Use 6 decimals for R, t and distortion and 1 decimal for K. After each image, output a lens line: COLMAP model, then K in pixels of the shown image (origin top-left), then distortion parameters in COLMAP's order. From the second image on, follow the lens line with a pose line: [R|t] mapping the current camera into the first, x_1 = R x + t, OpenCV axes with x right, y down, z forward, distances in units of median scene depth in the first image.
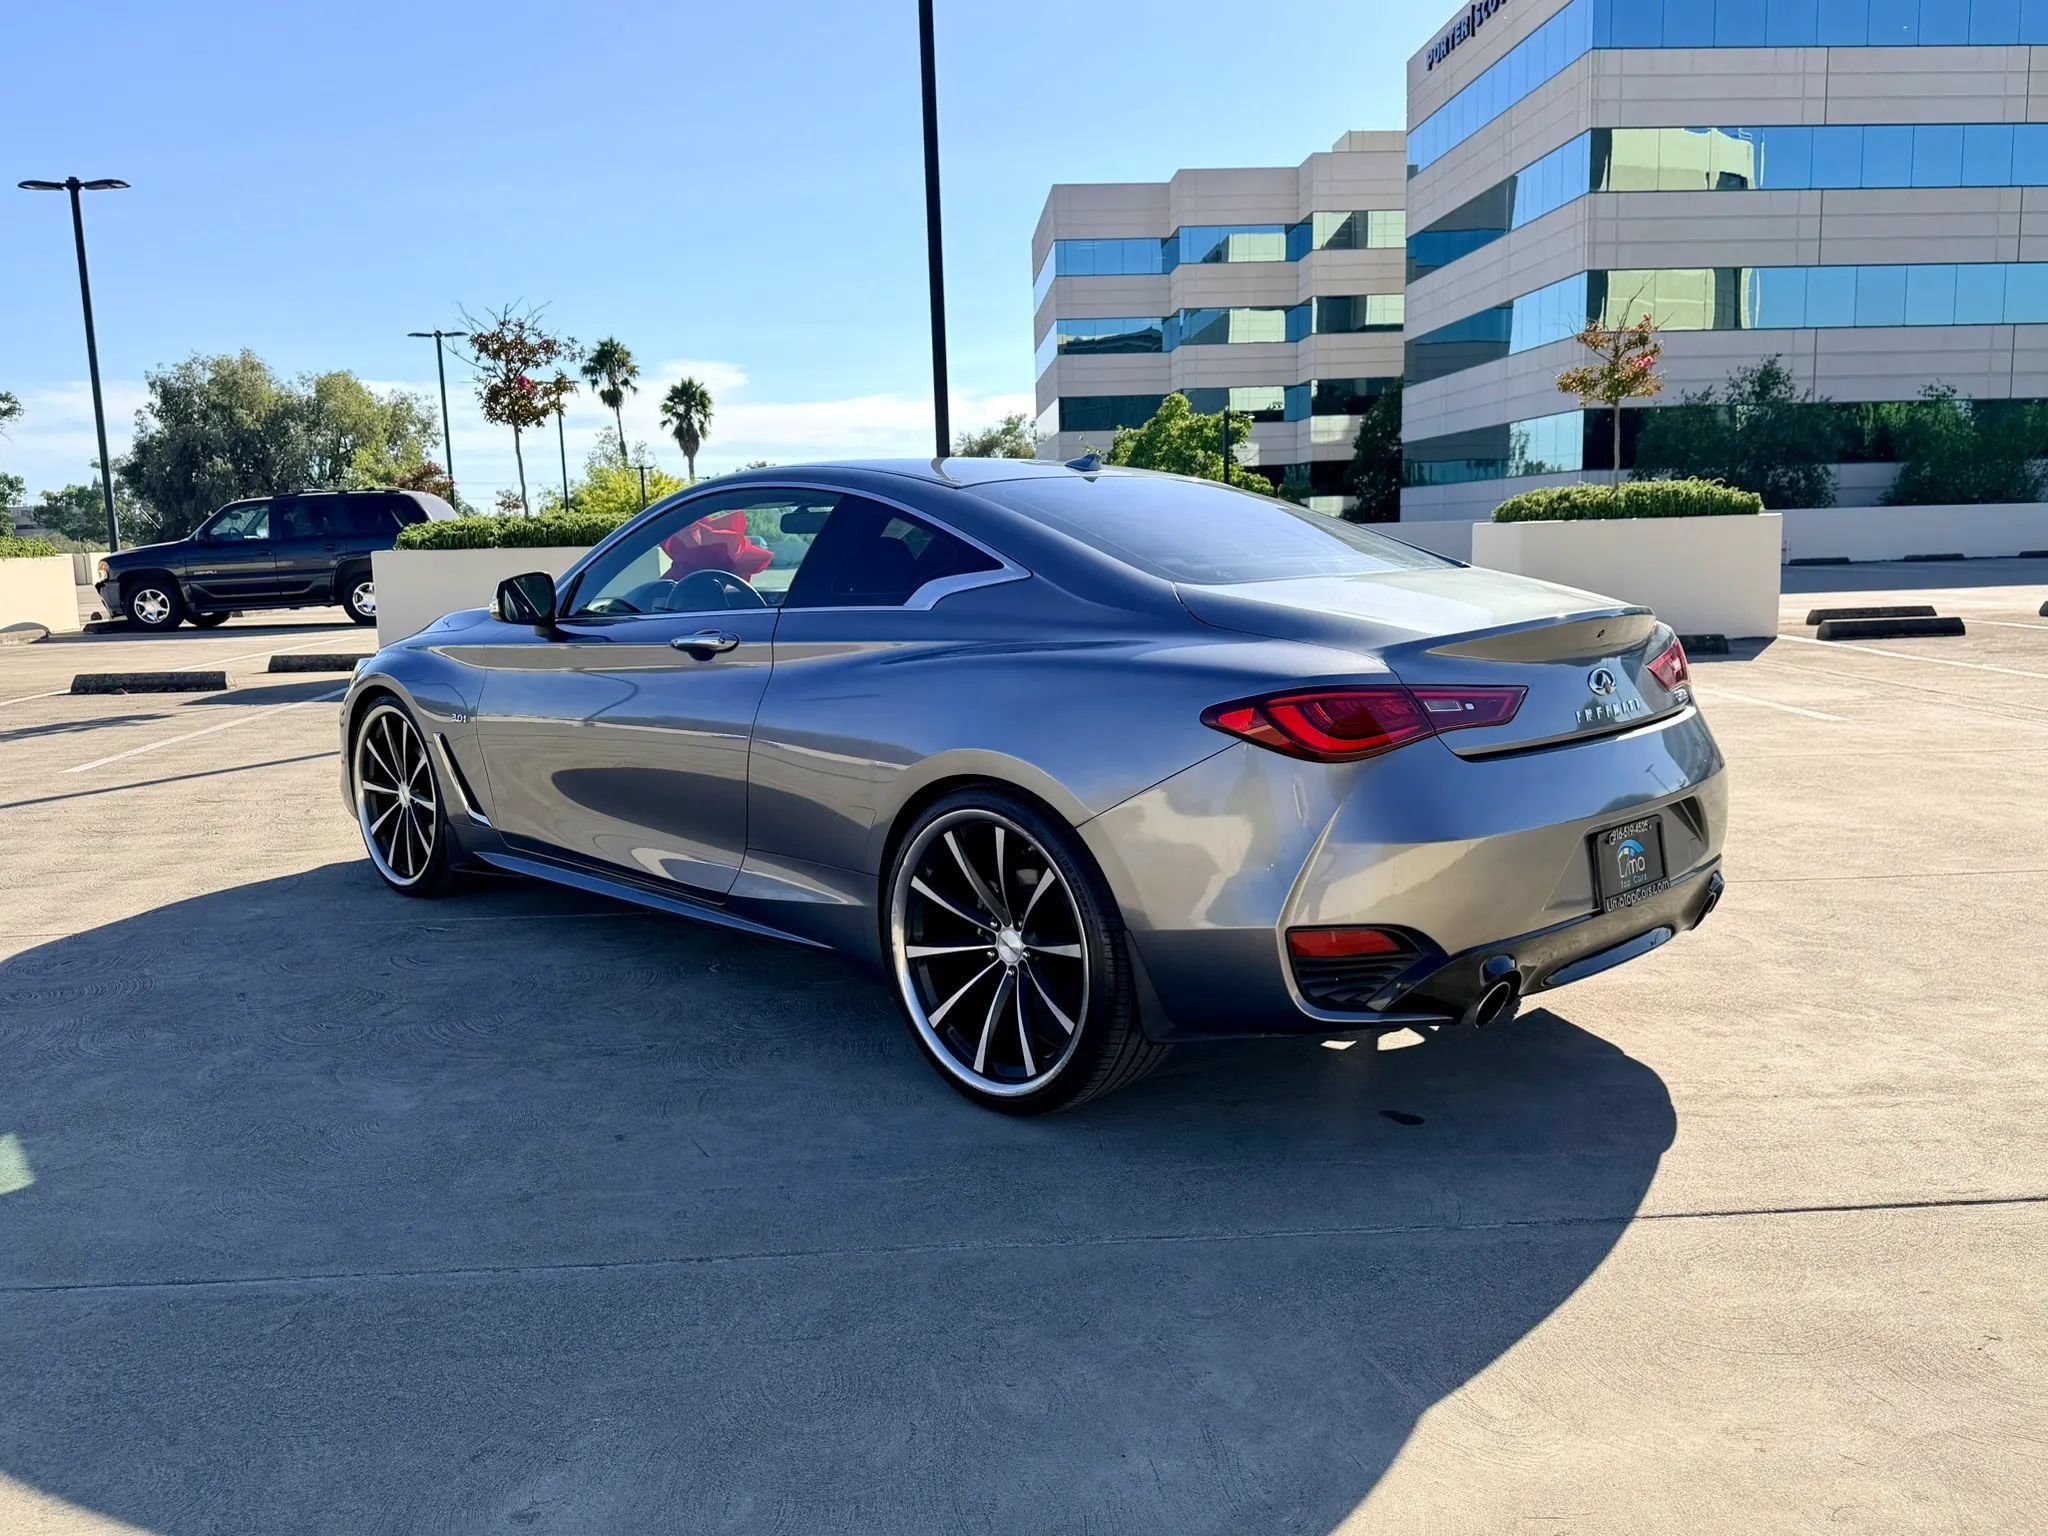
lens RADIAL K [[1558.6, 0, 1025.7], [0, 1558.6, 763.8], [0, 0, 1]] dist [0.090783, -0.140075]
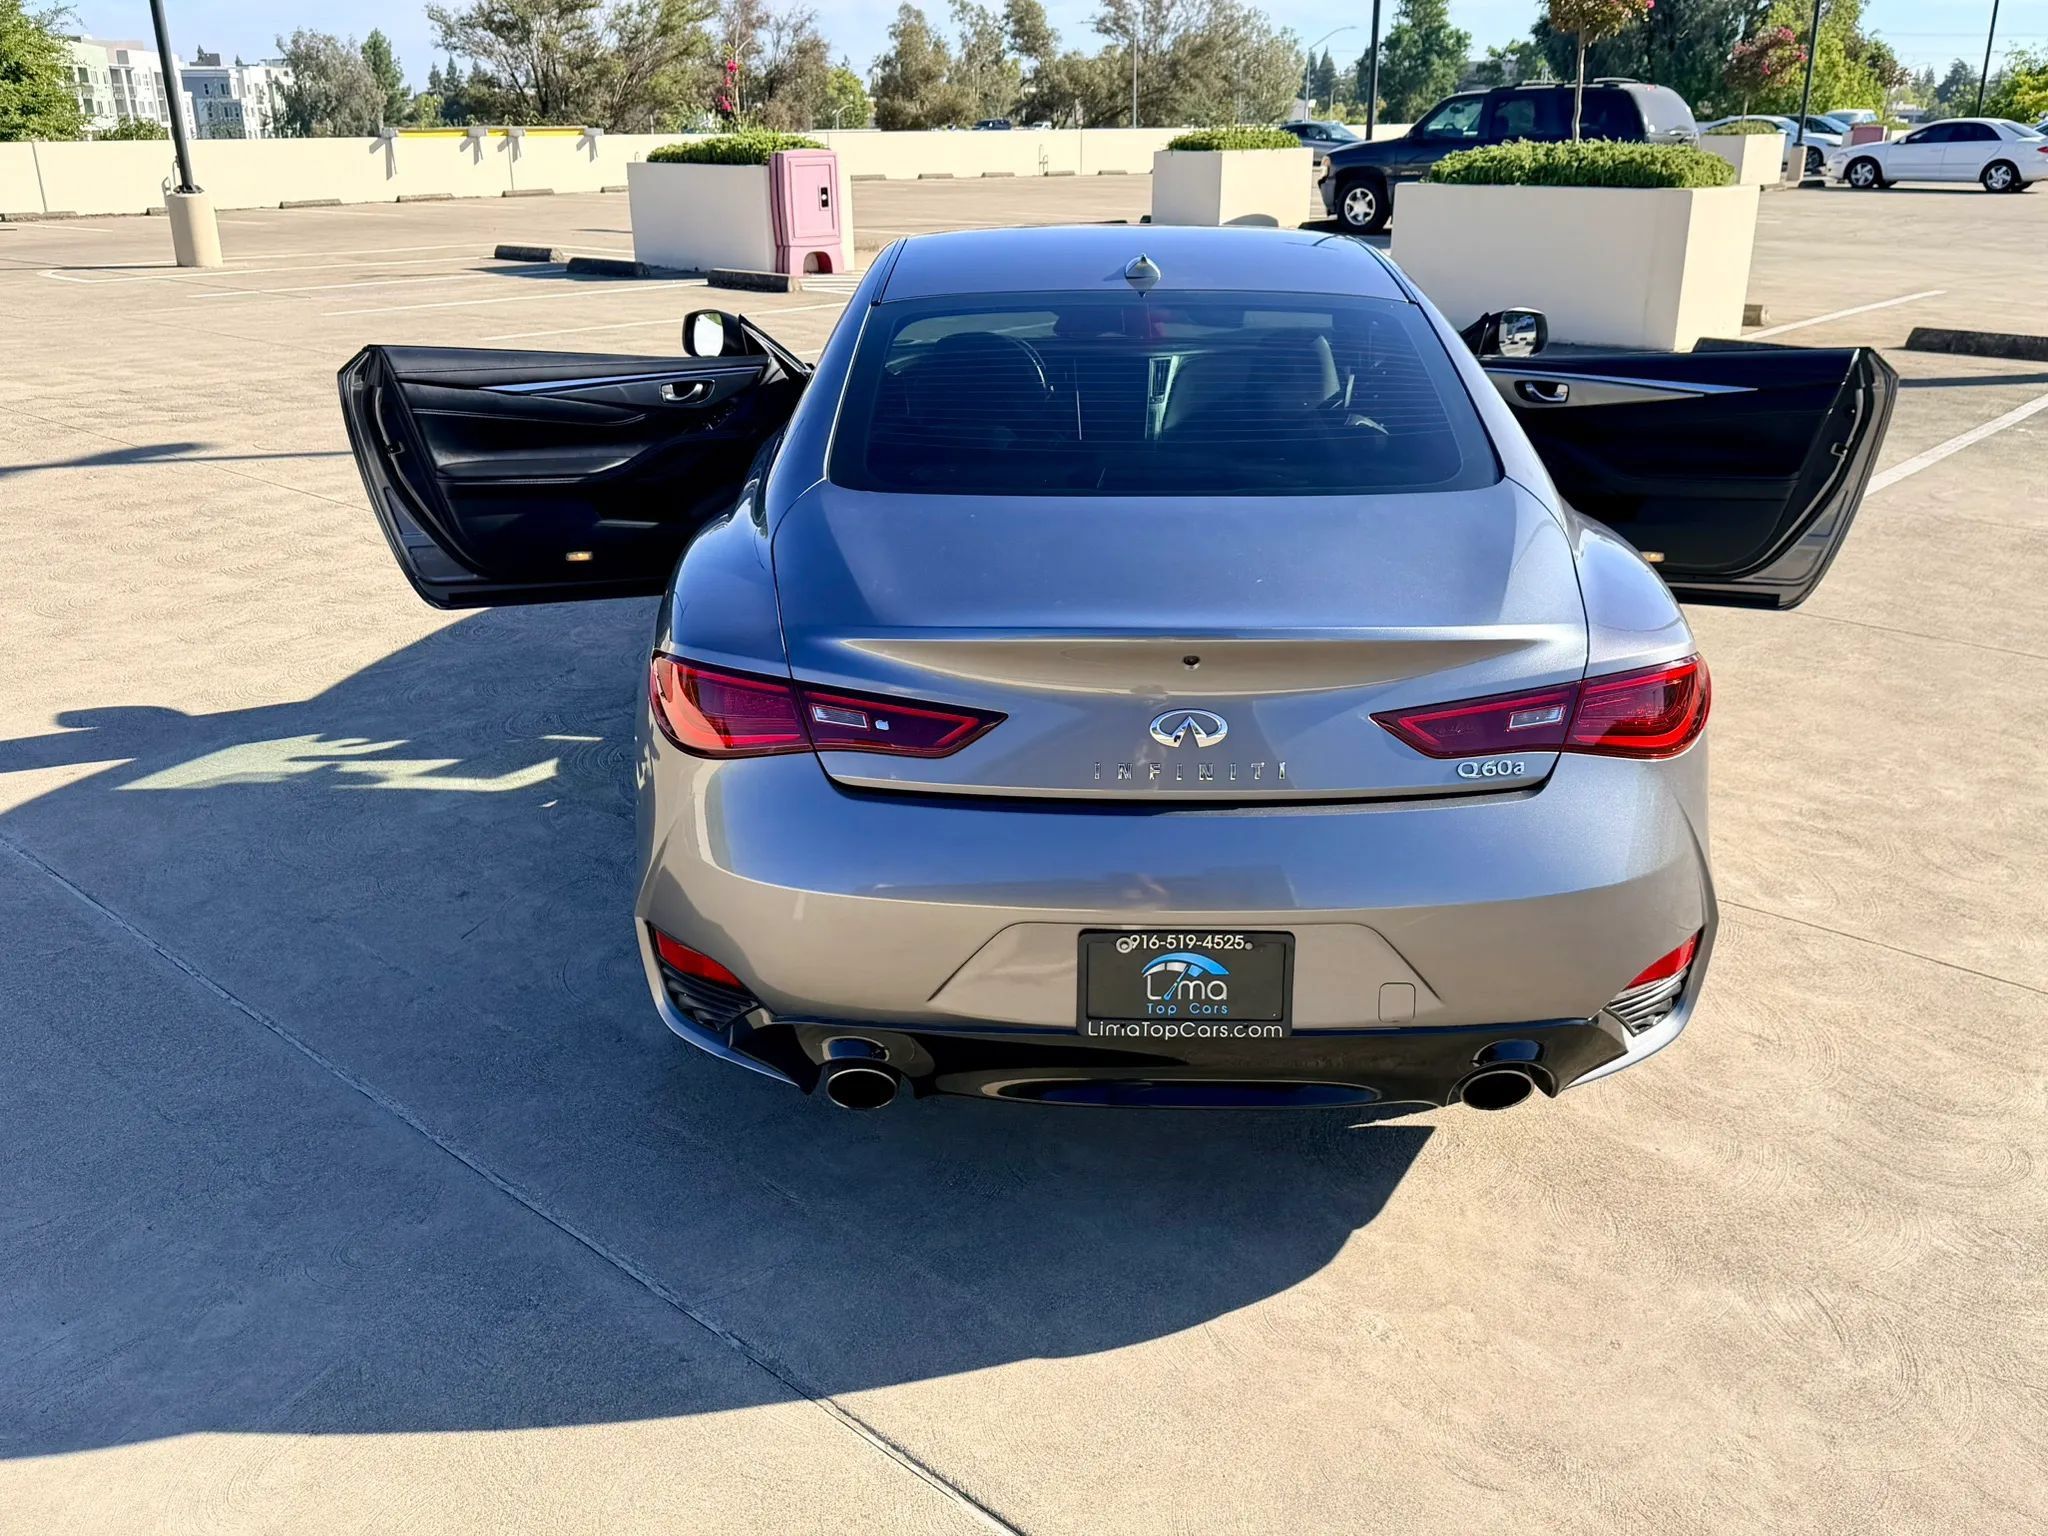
lens RADIAL K [[1726.1, 0, 1051.8], [0, 1726.1, 754.1], [0, 0, 1]] dist [0.073123, -0.114286]
pose [[0.711593, 0.265832, -0.650361, 0.669440], [-0.121508, 0.958274, 0.258742, -0.187050], [0.692005, -0.105095, 0.714201, 0.343415]]
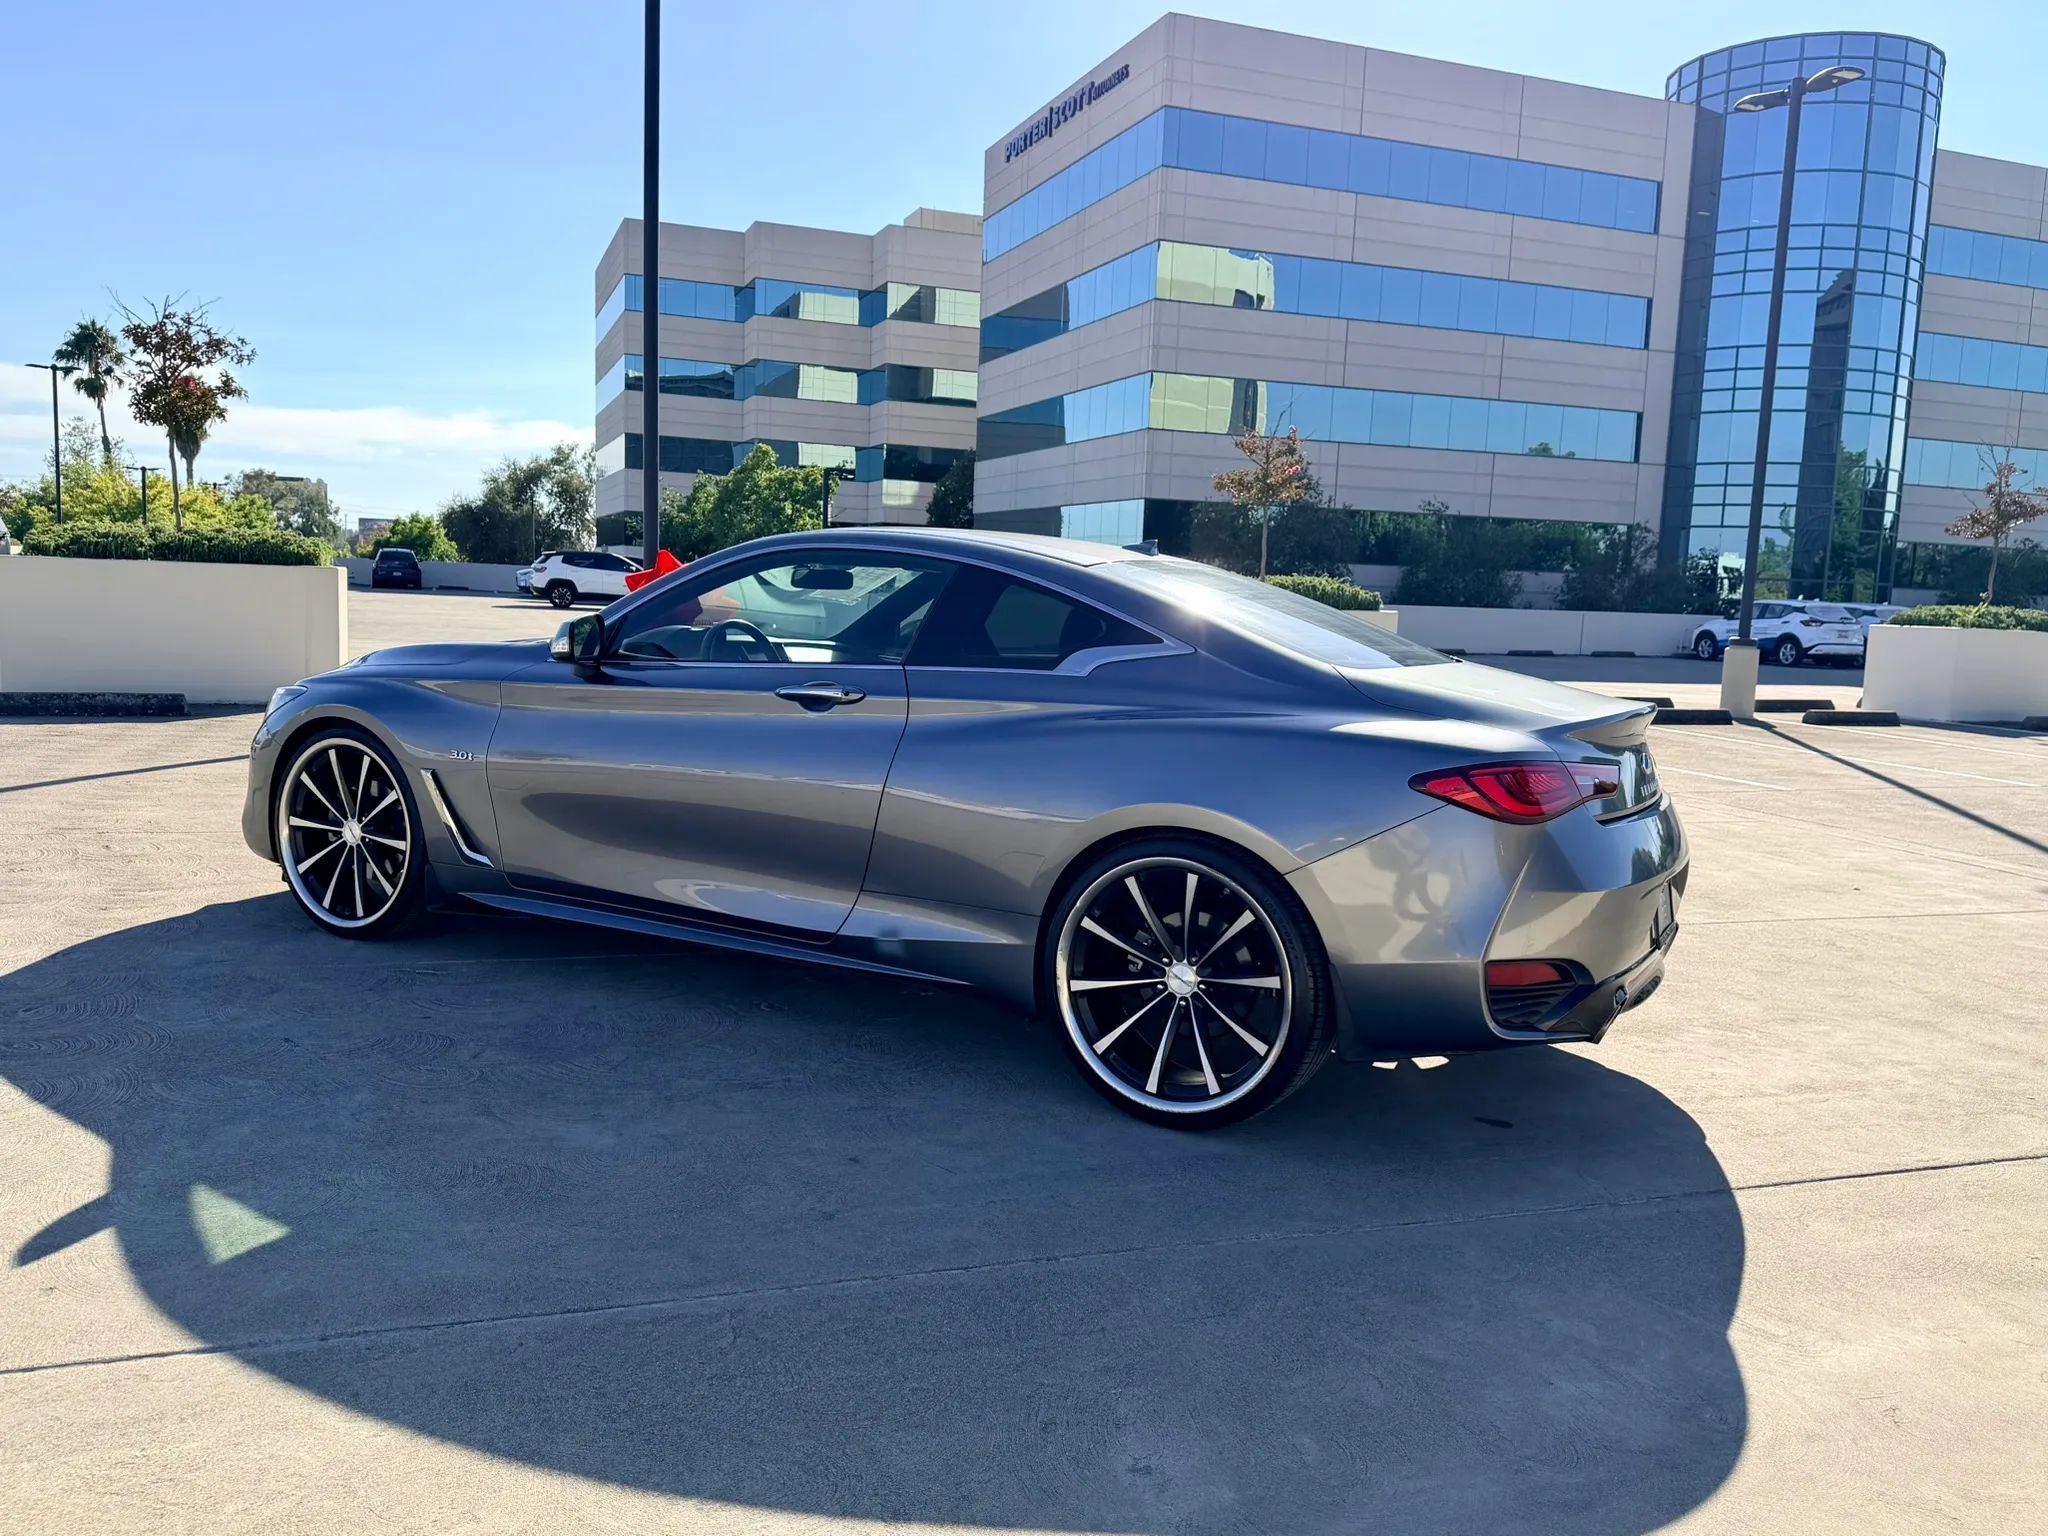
lens RADIAL K [[1558.6, 0, 1025.7], [0, 1558.6, 763.8], [0, 0, 1]] dist [0.090783, -0.140075]
pose [[0.958013, 0.033886, 0.284715, -0.375184], [-0.024418, 0.999026, -0.036742, 0.004676], [-0.285683, 0.028247, 0.957908, -0.044319]]
